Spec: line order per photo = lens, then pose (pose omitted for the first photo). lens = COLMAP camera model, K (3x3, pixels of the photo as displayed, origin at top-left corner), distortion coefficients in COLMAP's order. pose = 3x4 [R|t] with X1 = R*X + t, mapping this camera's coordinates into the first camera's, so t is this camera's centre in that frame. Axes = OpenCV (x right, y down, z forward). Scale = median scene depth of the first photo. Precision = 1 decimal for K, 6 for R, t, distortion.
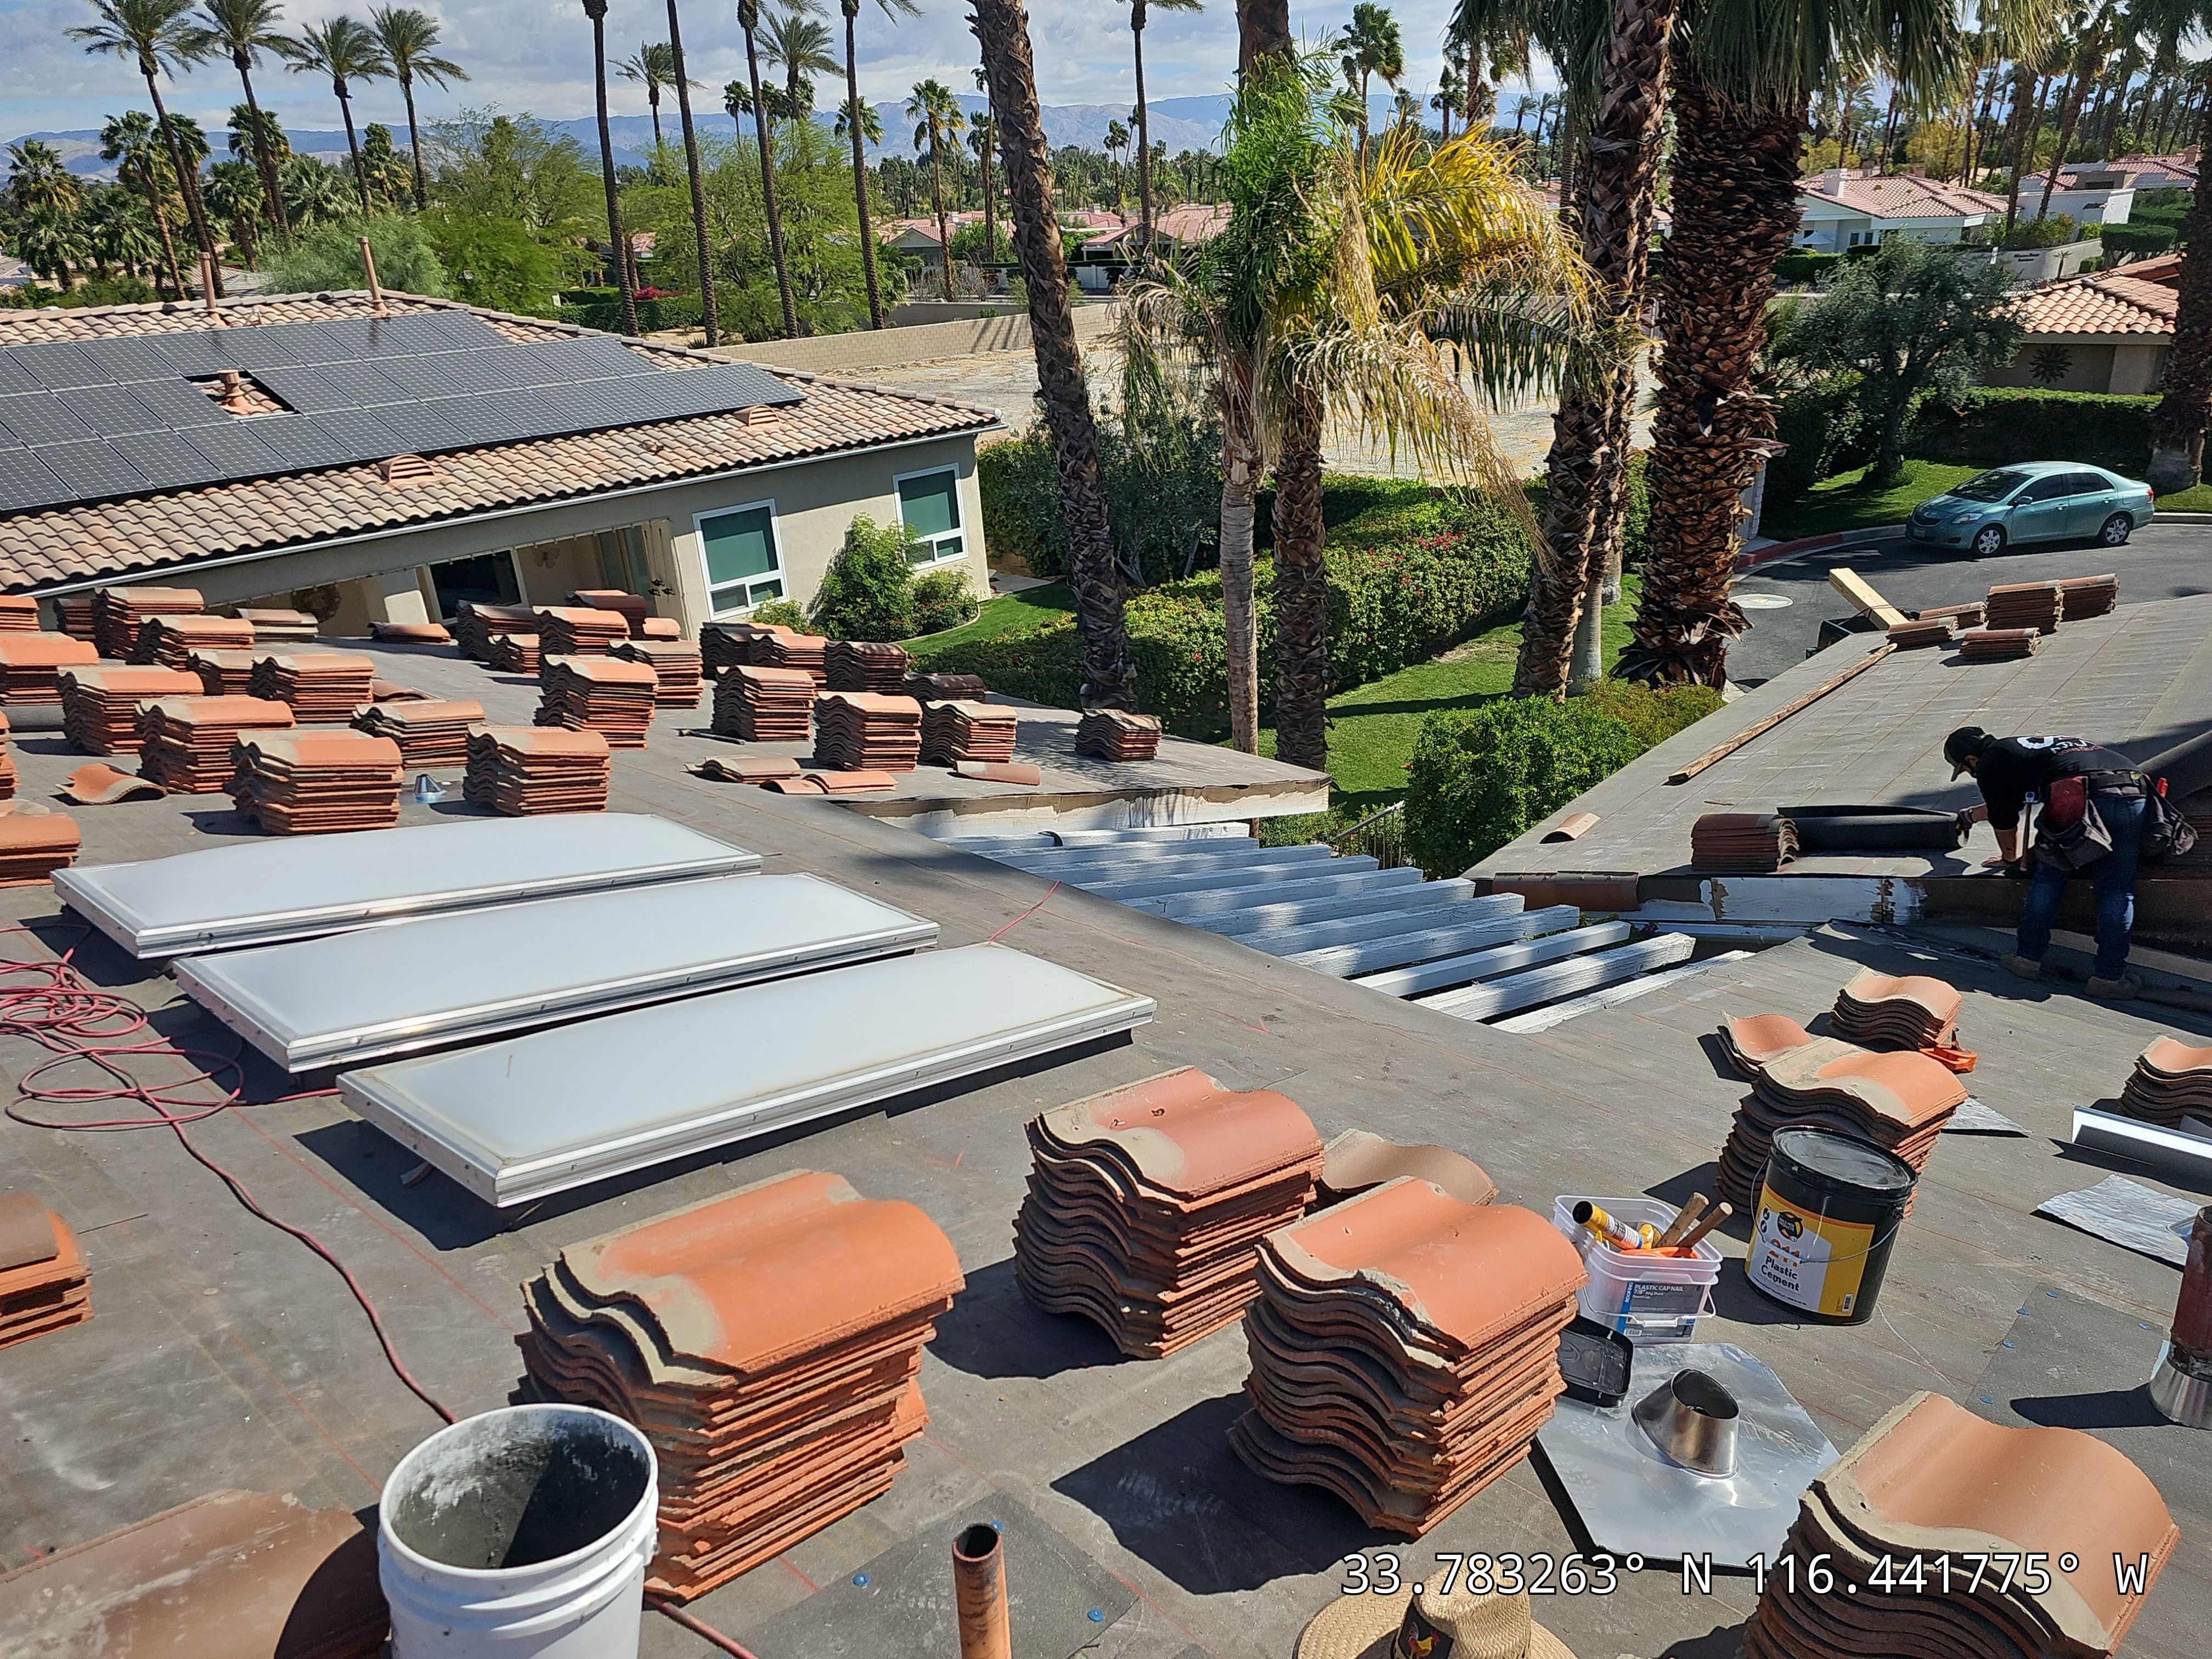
lens RADIAL K [[1519.8, 0, 1119.2], [0, 1519.8, 892.7], [0, 0, 1]] dist [0.046926, -0.026556]
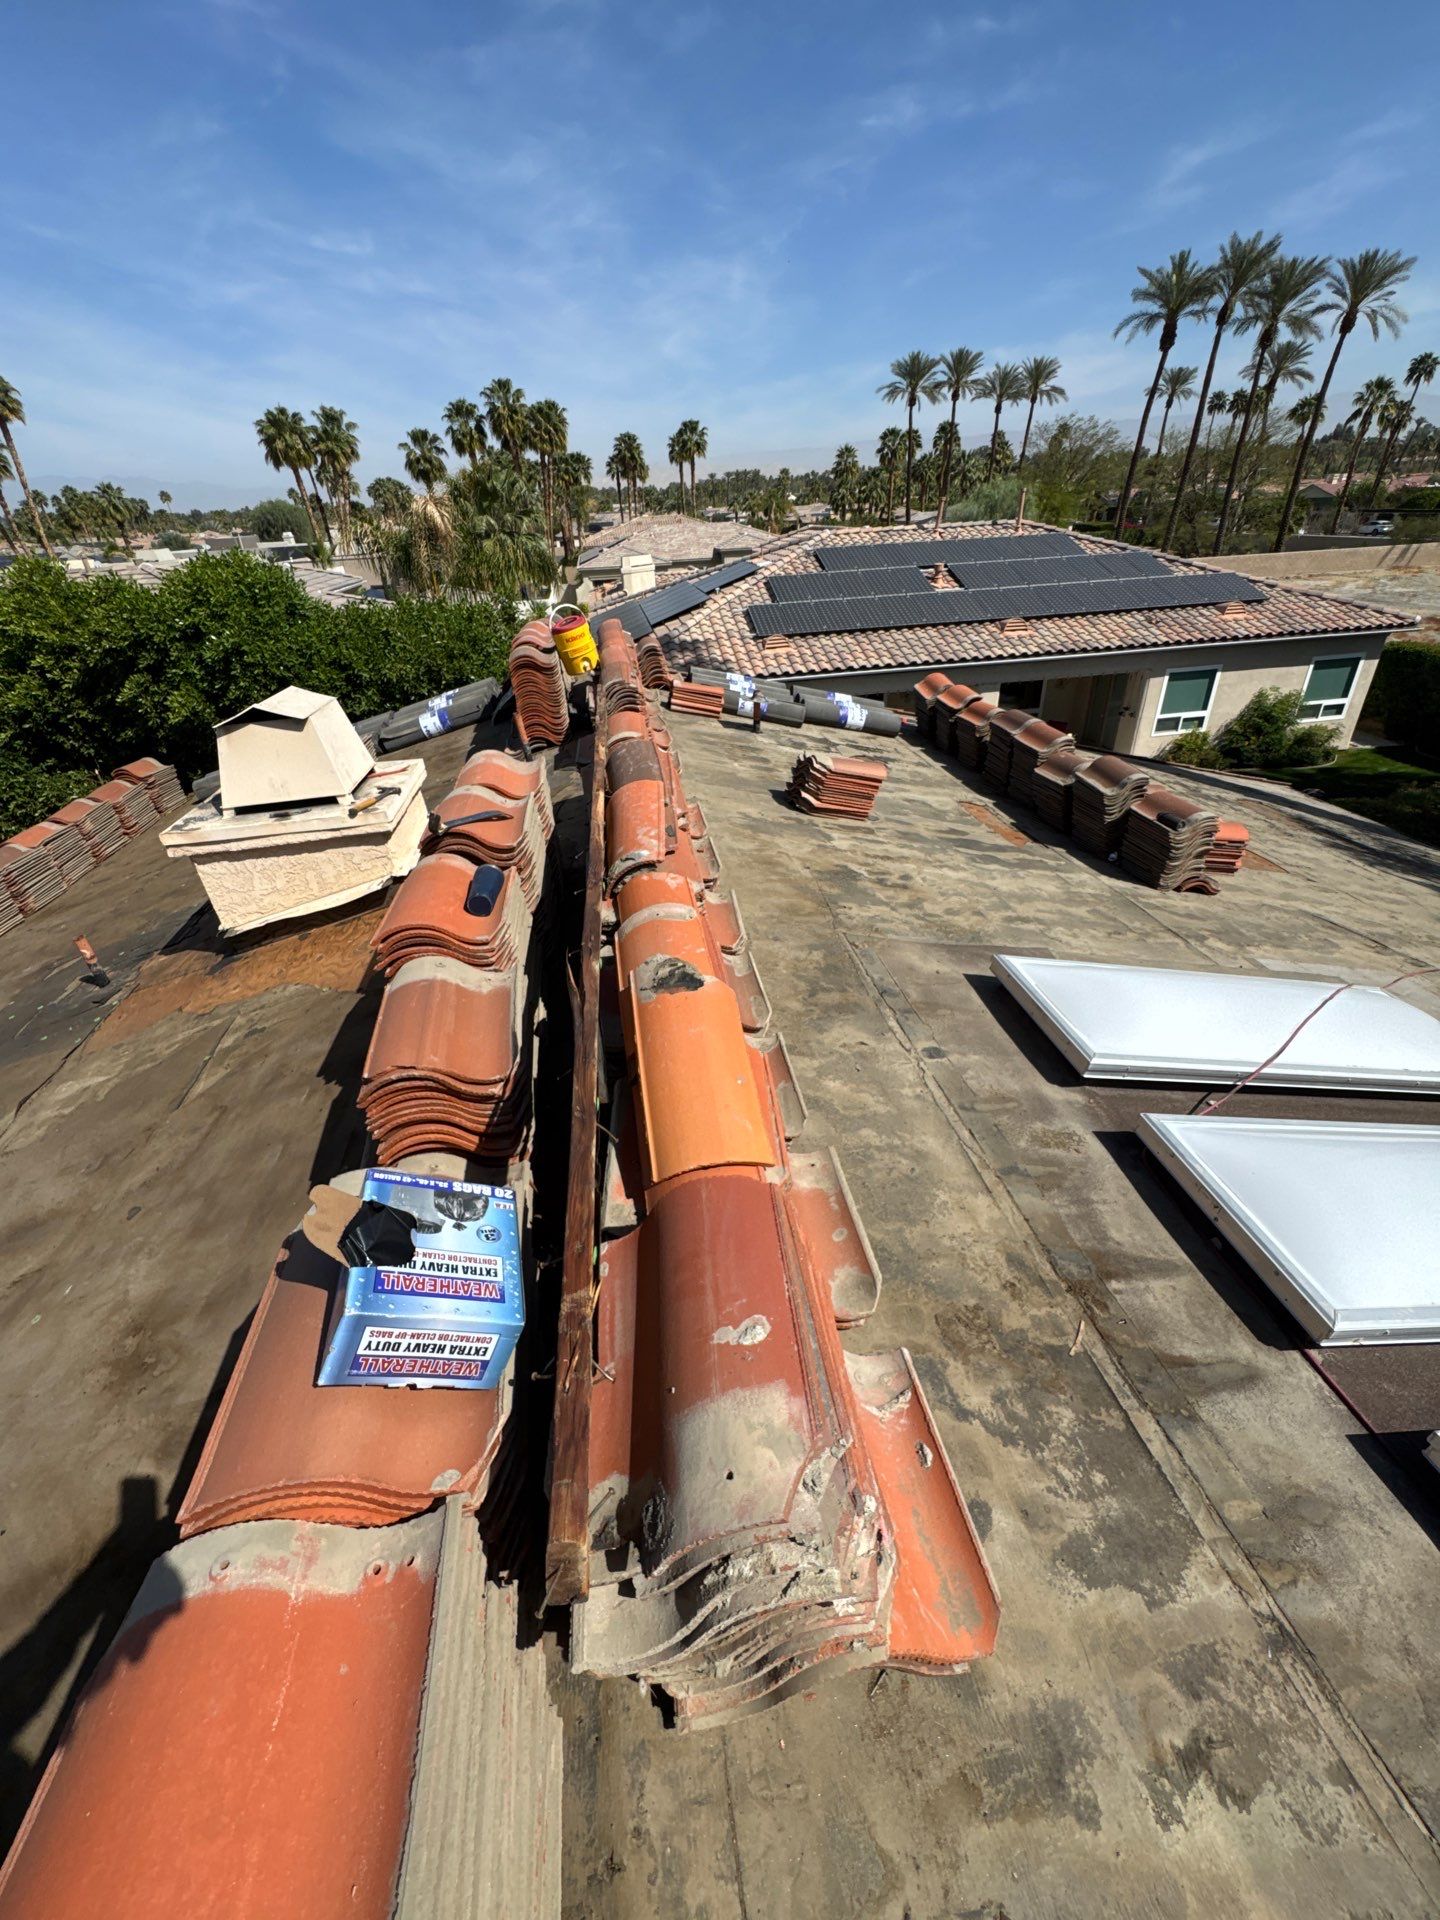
lens RADIAL K [[766.6, 0, 721.3], [0, 766.6, 962.6], [0, 0, 1]] dist [-0.001793, -0.000383]
pose [[0.769833, 0.334221, -0.543740, -0.089875], [-0.250403, 0.941785, 0.224363, -0.017570], [0.587073, -0.036568, 0.808708, 0.054376]]
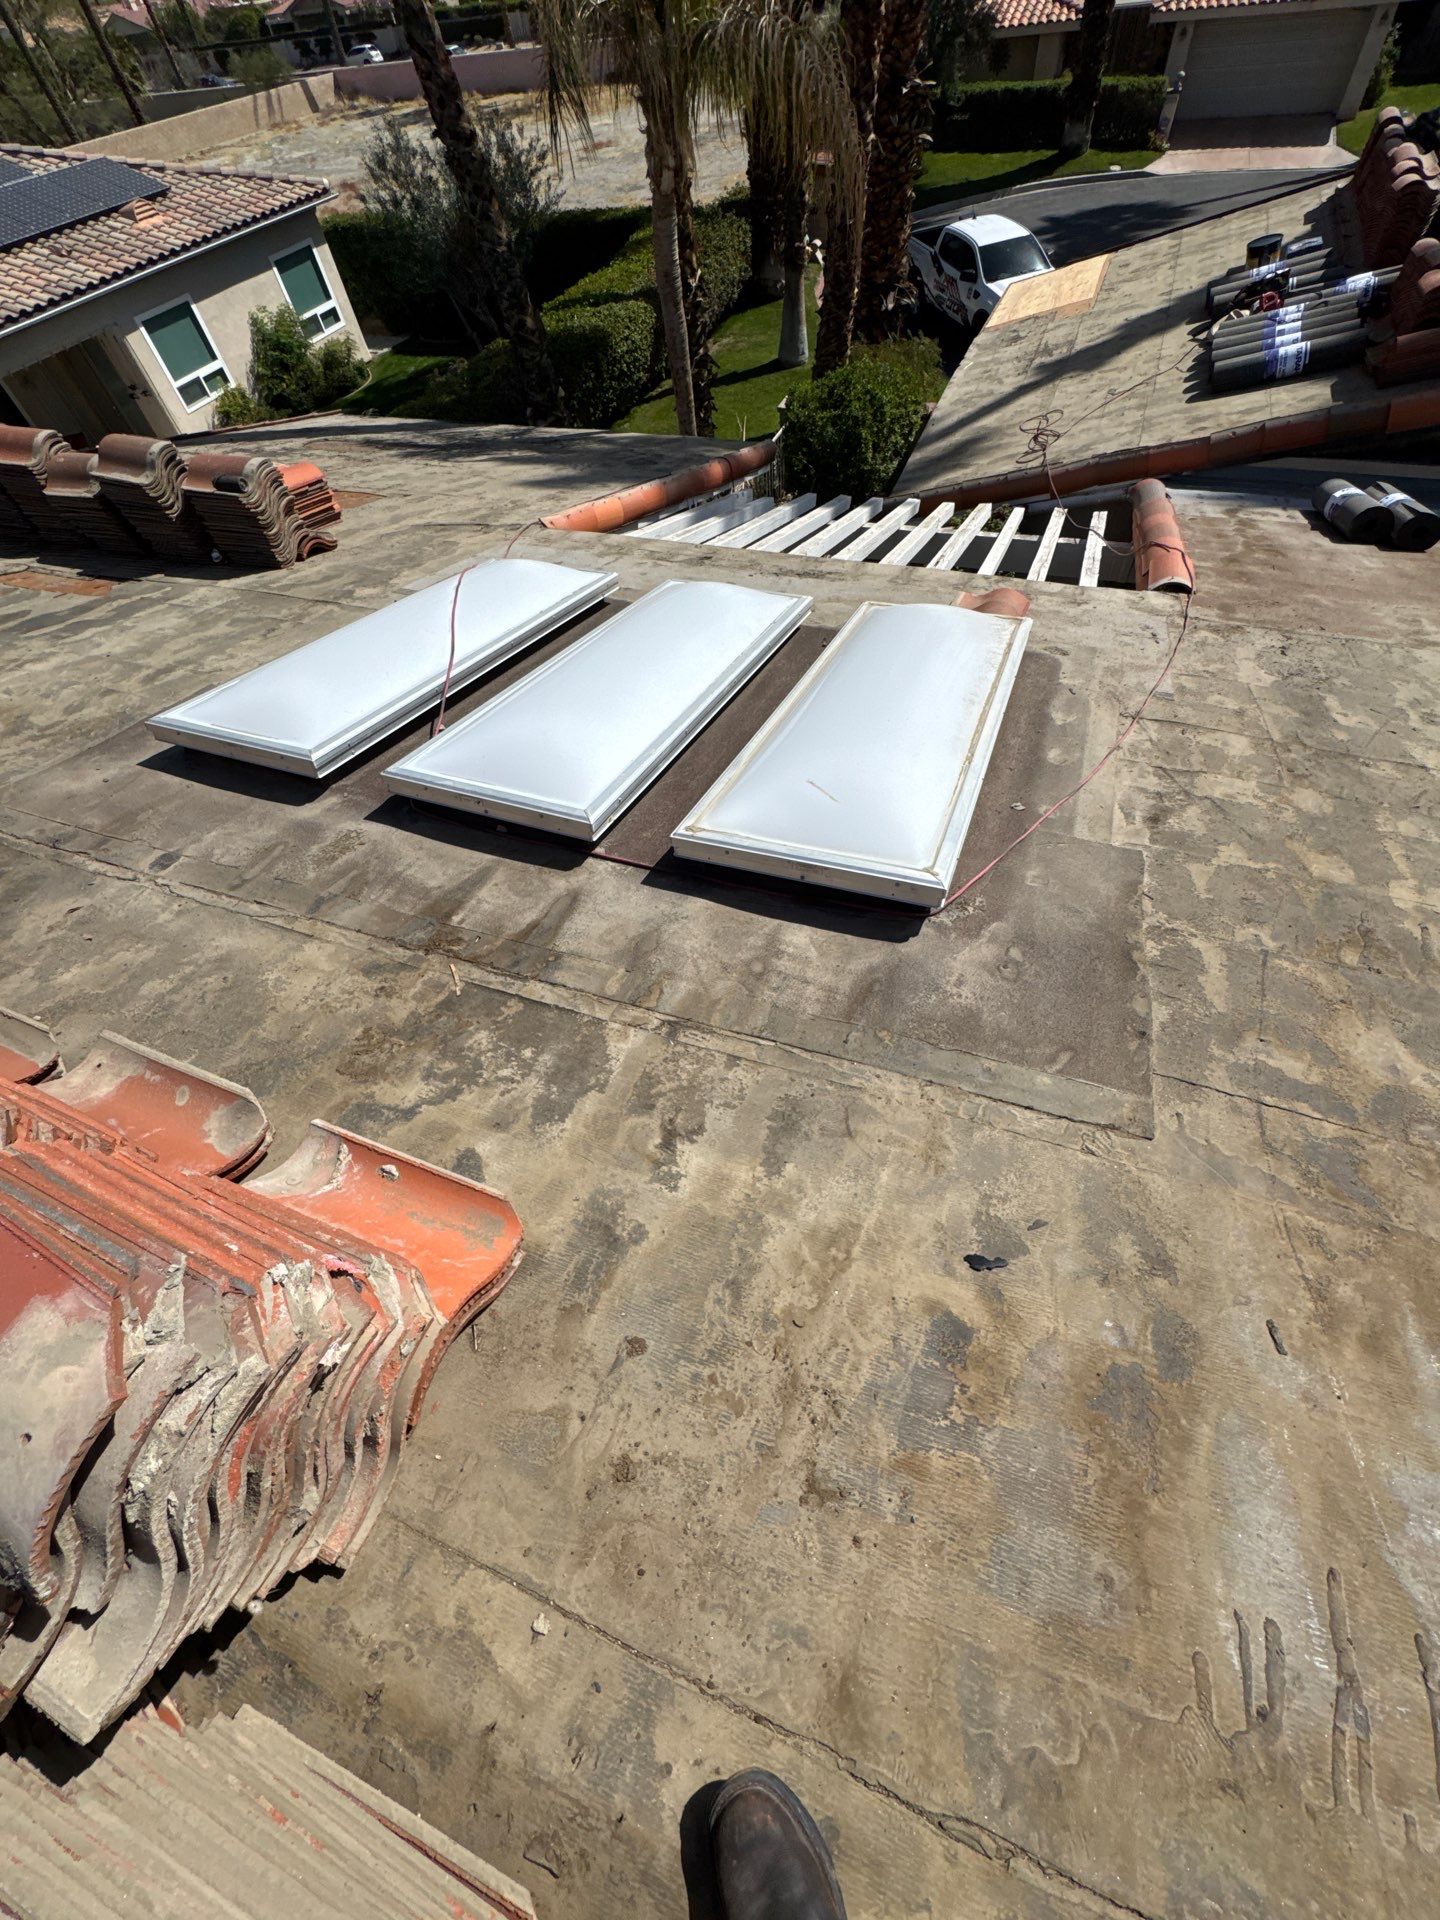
lens RADIAL K [[766.6, 0, 721.6], [0, 766.6, 961.3], [0, 0, 1]] dist [-0.001793, -0.000383]
pose [[0.937460, -0.305166, 0.167460, -0.079399], [0.187455, 0.847945, 0.495832, -0.011095], [-0.293308, -0.433431, 0.852120, 0.059094]]
